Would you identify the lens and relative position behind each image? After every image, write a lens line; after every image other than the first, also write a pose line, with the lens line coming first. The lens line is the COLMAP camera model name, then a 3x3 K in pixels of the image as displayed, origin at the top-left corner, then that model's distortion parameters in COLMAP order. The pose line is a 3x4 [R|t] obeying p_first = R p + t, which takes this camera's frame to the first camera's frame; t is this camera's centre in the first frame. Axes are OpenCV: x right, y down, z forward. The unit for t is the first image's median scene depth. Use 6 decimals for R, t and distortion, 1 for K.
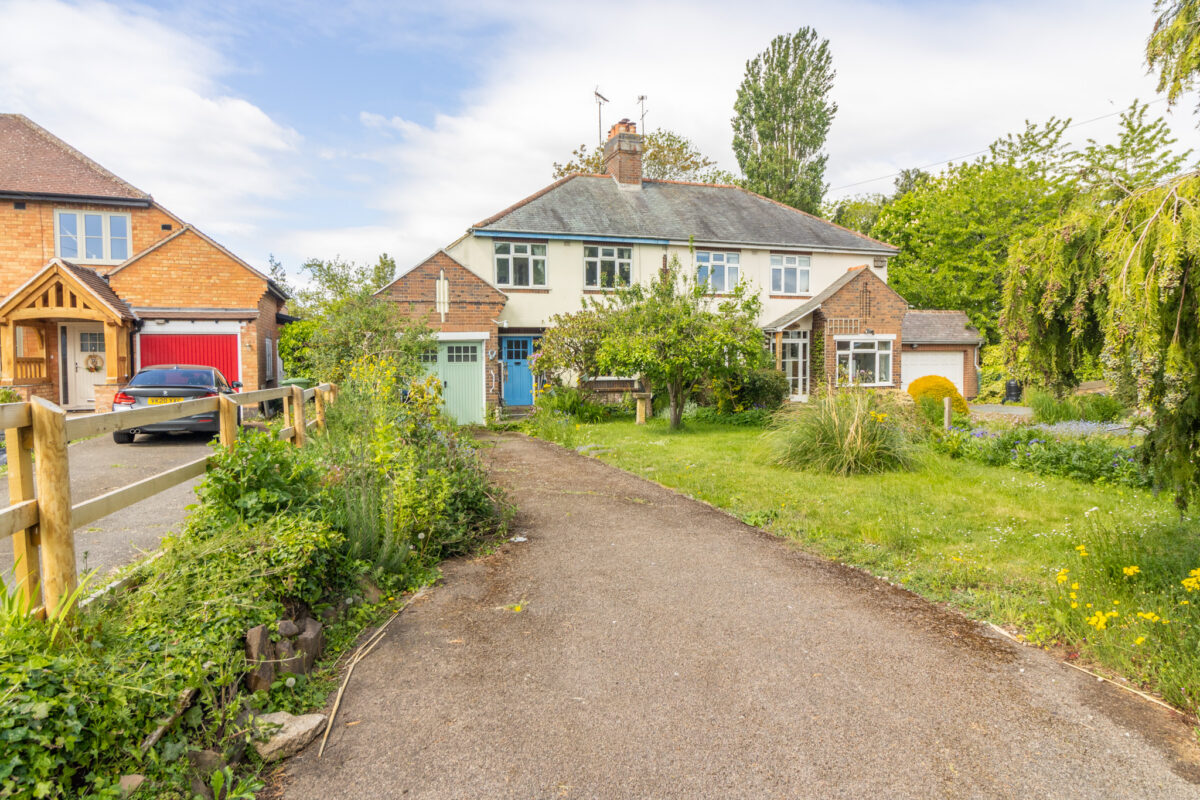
lens RADIAL K [[723.7, 0, 607.6], [0, 723.7, 396.1], [0, 0, 1]] dist [0.003462, -0.000102]
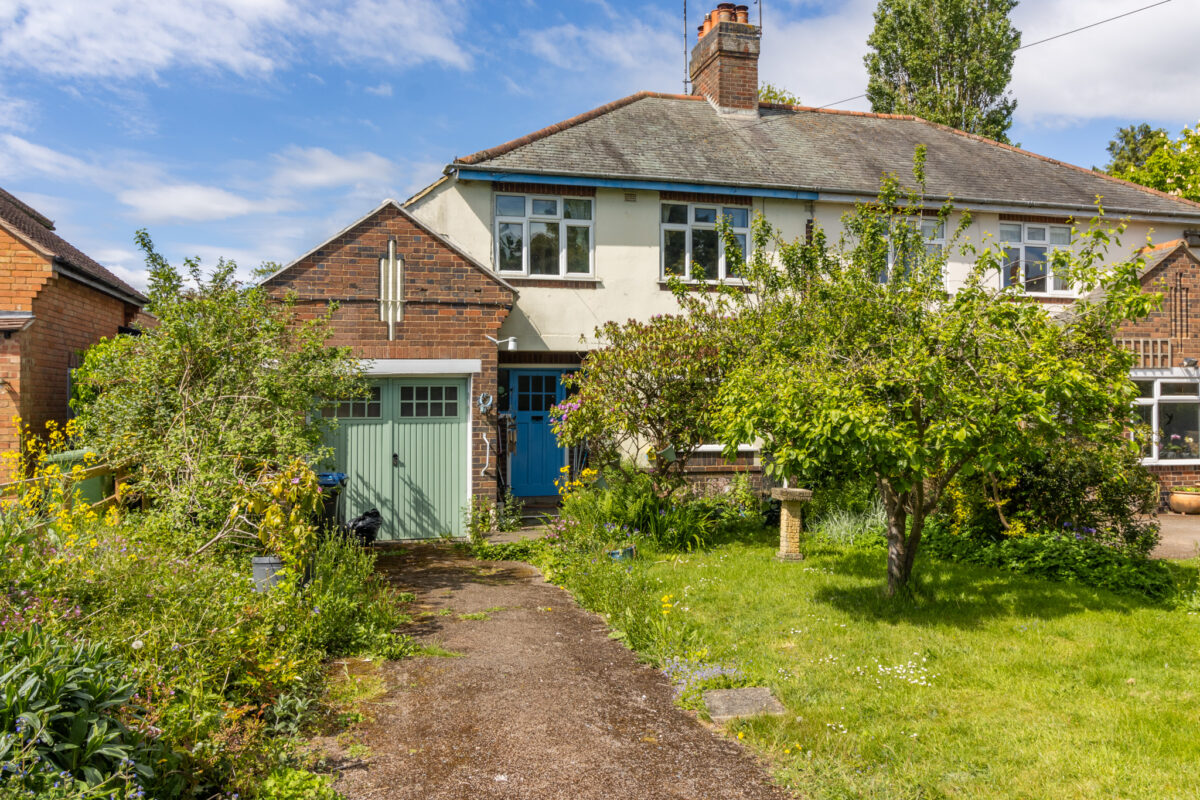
lens RADIAL K [[890.6, 0, 599.7], [0, 890.6, 401.1], [0, 0, 1]] dist [-0.002277, -0.000685]
pose [[0.996899, 0.005698, -0.078486, -0.026885], [-0.009690, 0.998673, -0.050574, -0.026302], [0.078094, 0.051177, 0.995632, 0.357076]]
